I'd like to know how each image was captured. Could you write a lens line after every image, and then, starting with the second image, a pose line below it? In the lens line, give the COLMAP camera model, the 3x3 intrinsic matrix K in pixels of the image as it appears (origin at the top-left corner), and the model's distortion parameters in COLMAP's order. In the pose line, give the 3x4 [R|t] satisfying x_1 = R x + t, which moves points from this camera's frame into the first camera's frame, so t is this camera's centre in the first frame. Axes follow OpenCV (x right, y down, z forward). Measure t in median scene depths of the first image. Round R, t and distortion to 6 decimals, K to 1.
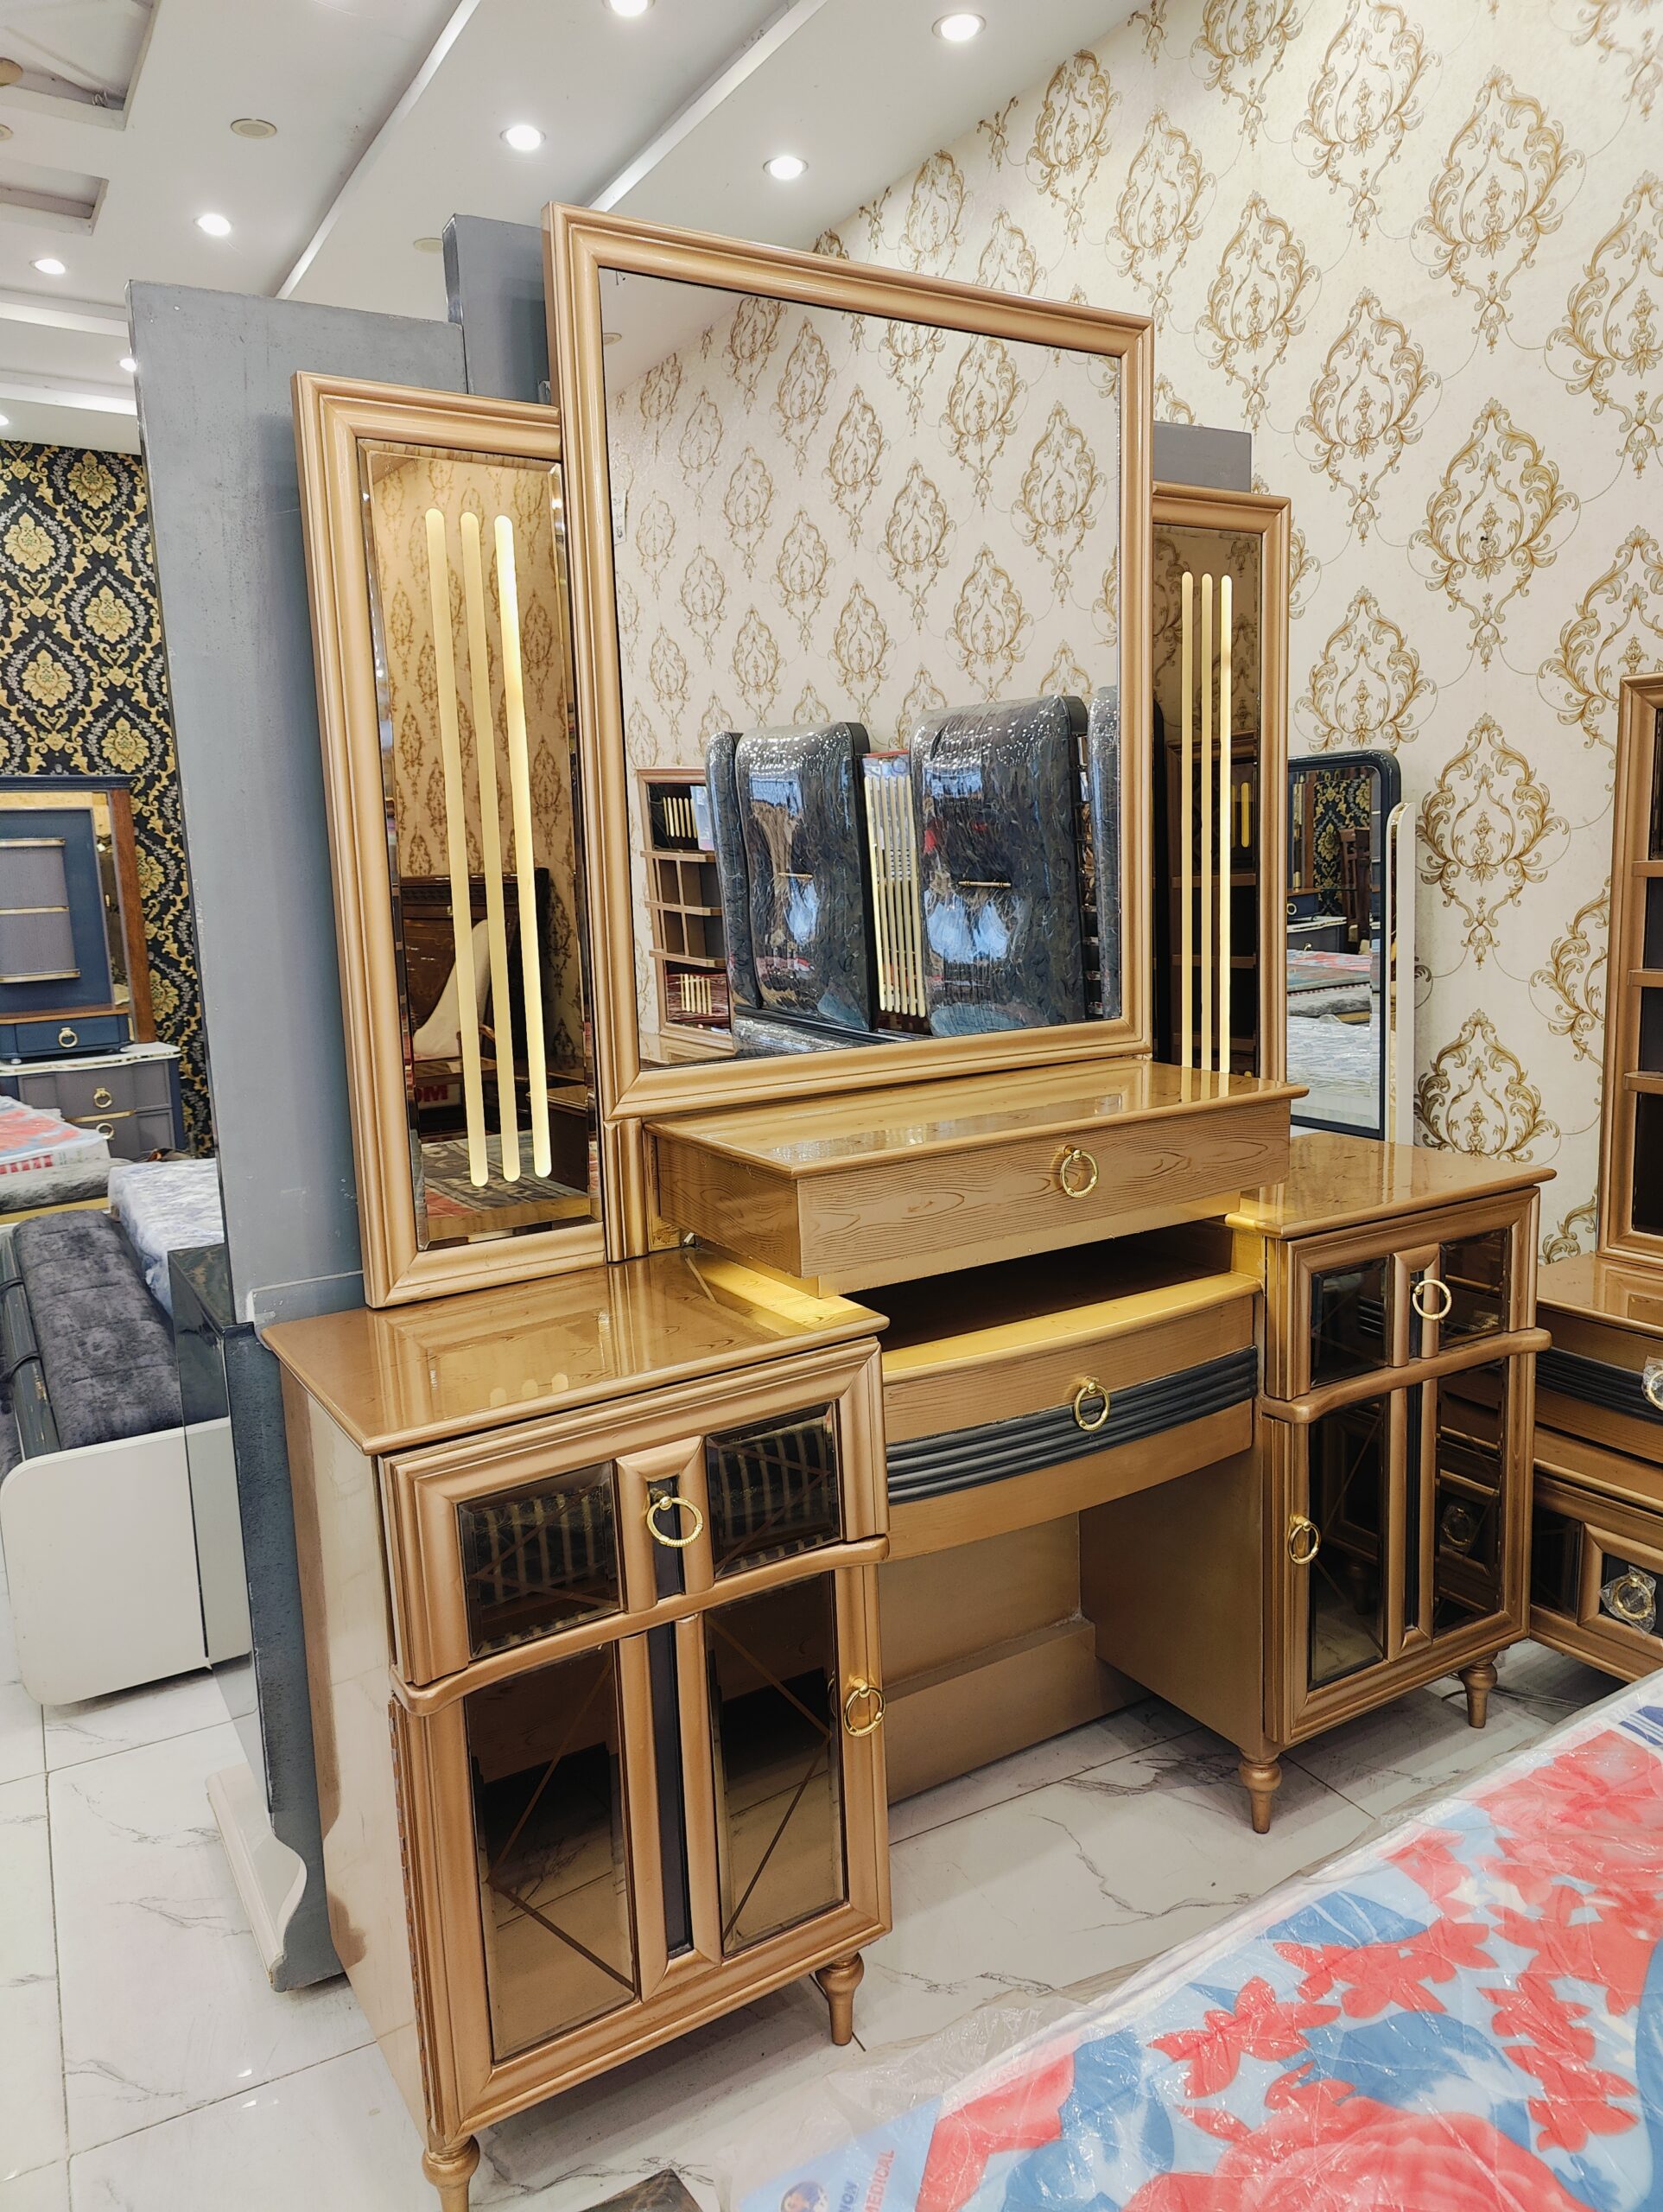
lens RADIAL K [[1546.3, 0, 829.8], [0, 1546.3, 1092.7], [0, 0, 1]] dist [0.004101, -0.008064]
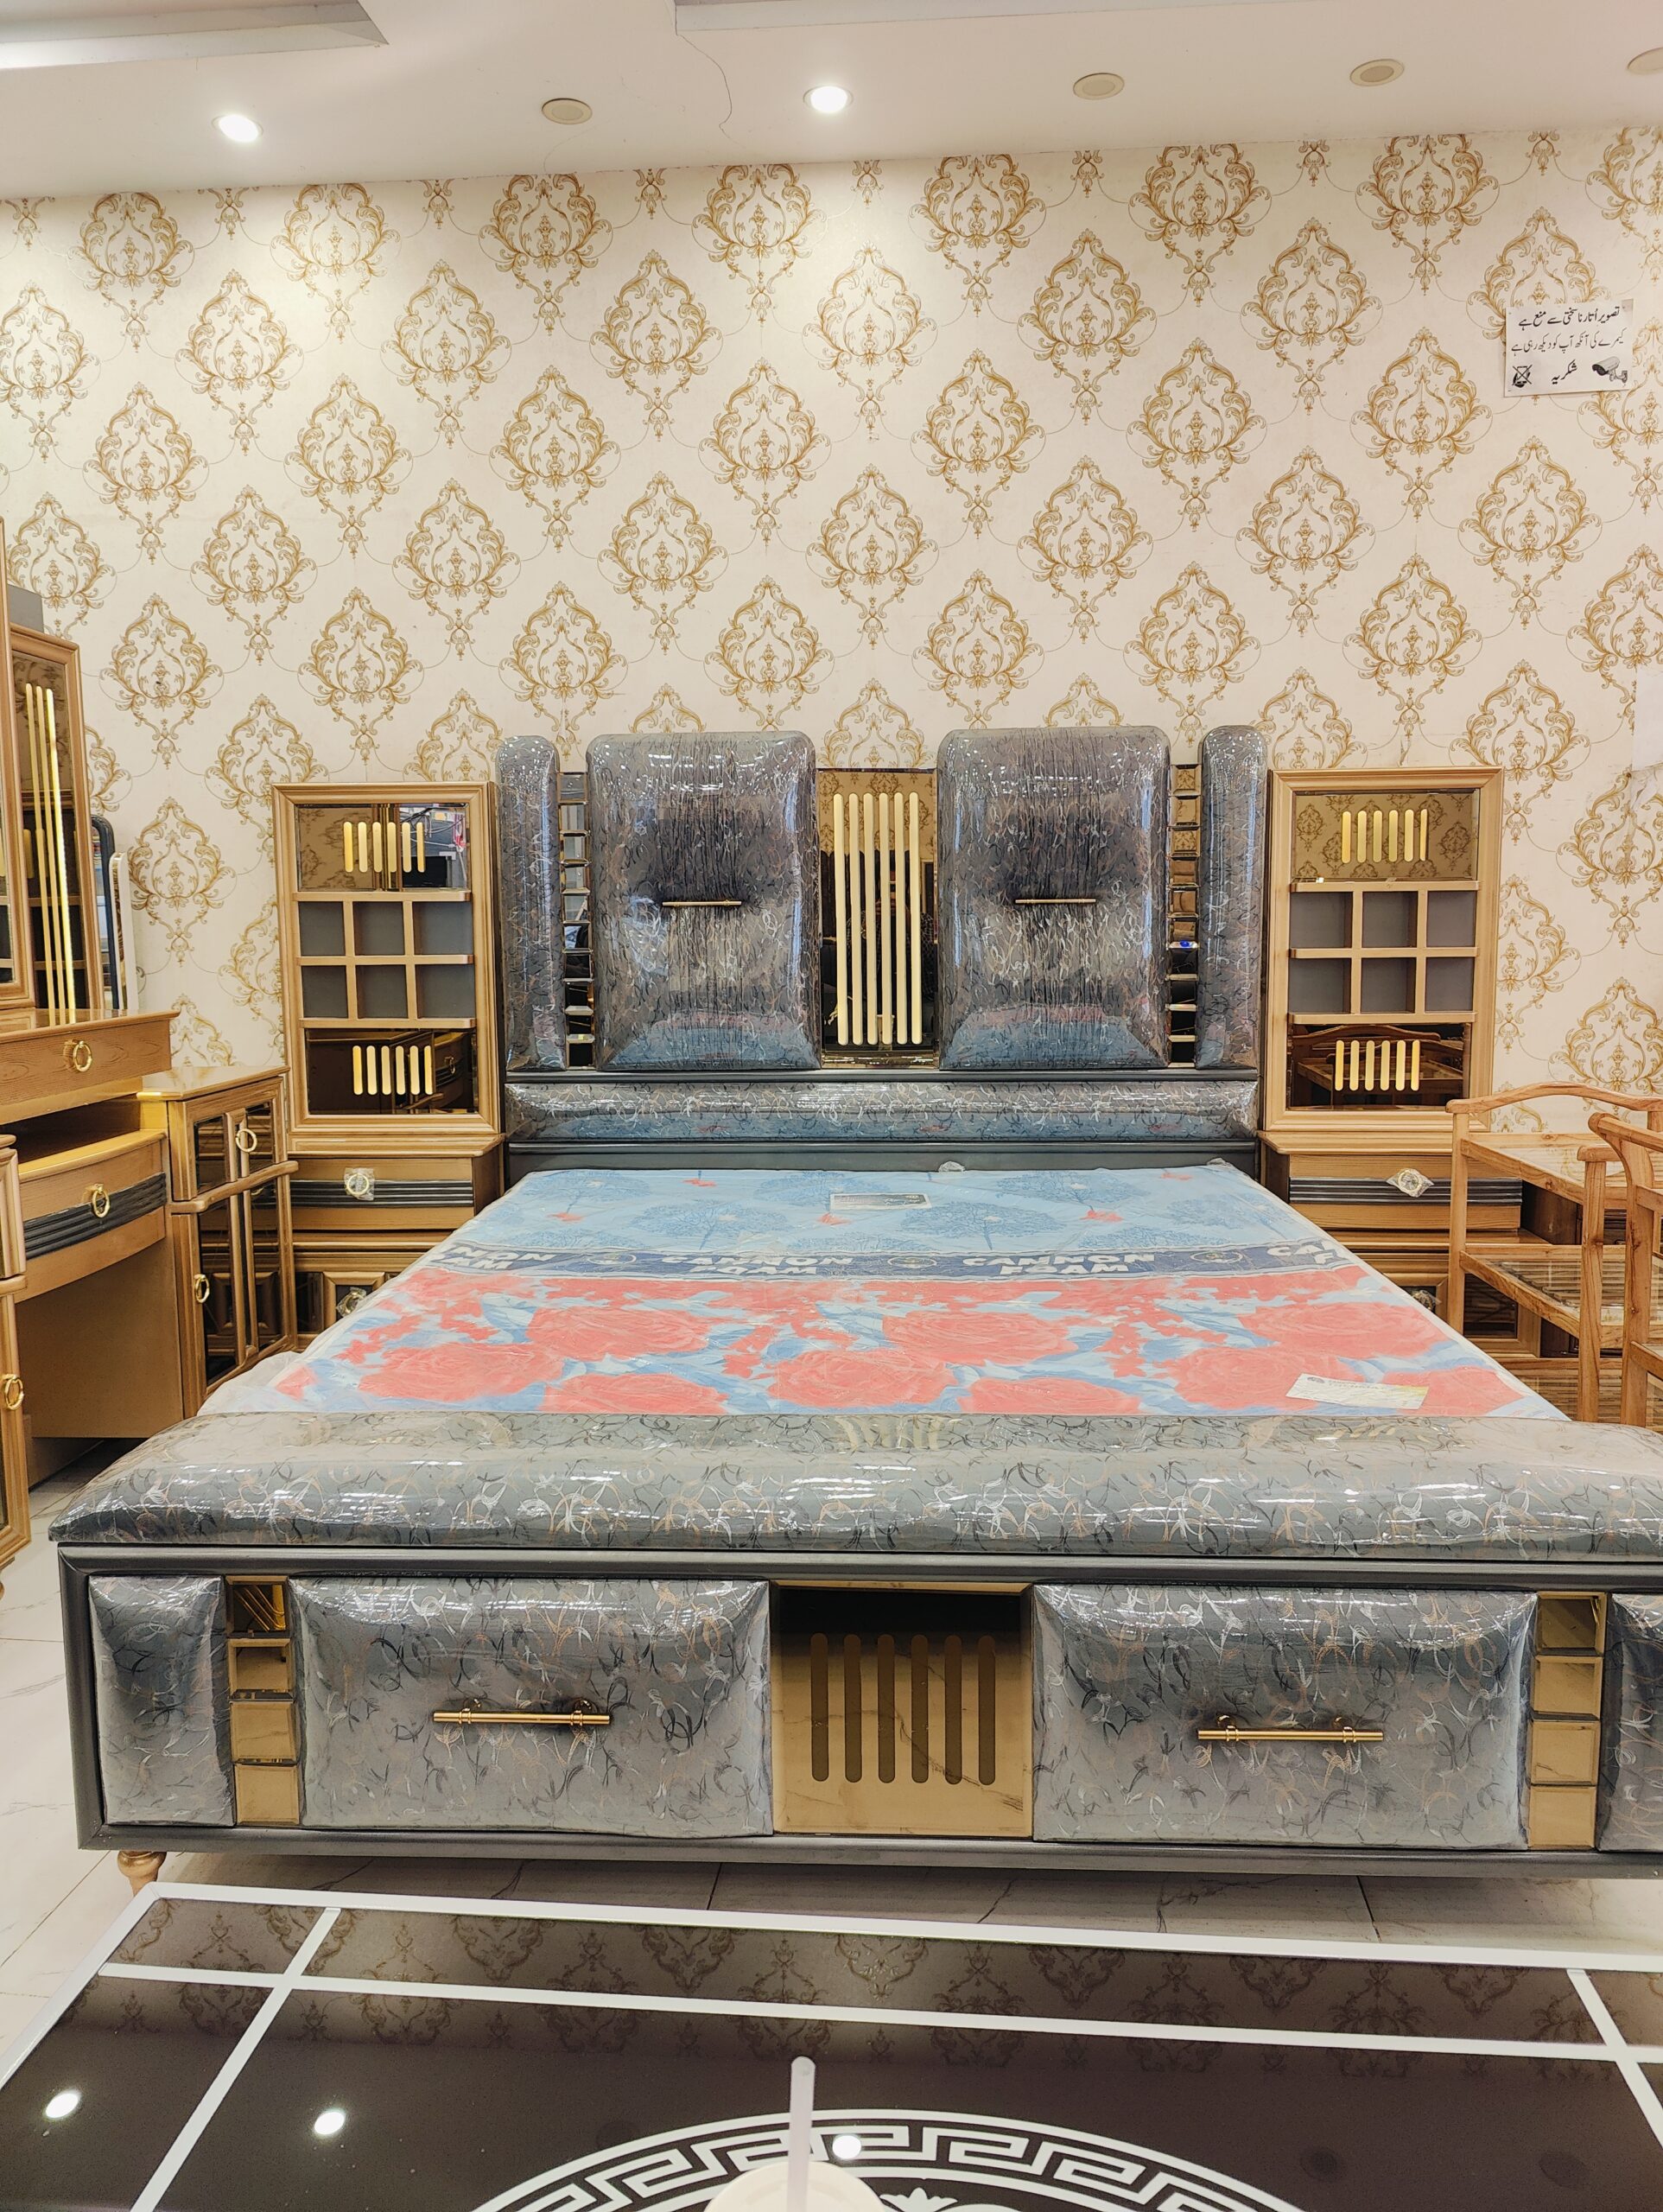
lens RADIAL K [[1546.3, 0, 831.1], [0, 1546.3, 1103.2], [0, 0, 1]] dist [0.004101, -0.008064]
pose [[0.560867, -0.065618, 0.825301, -0.586026], [0.112361, 0.993664, 0.002644, 0.147210], [-0.820246, 0.091249, 0.564686, -0.436172]]
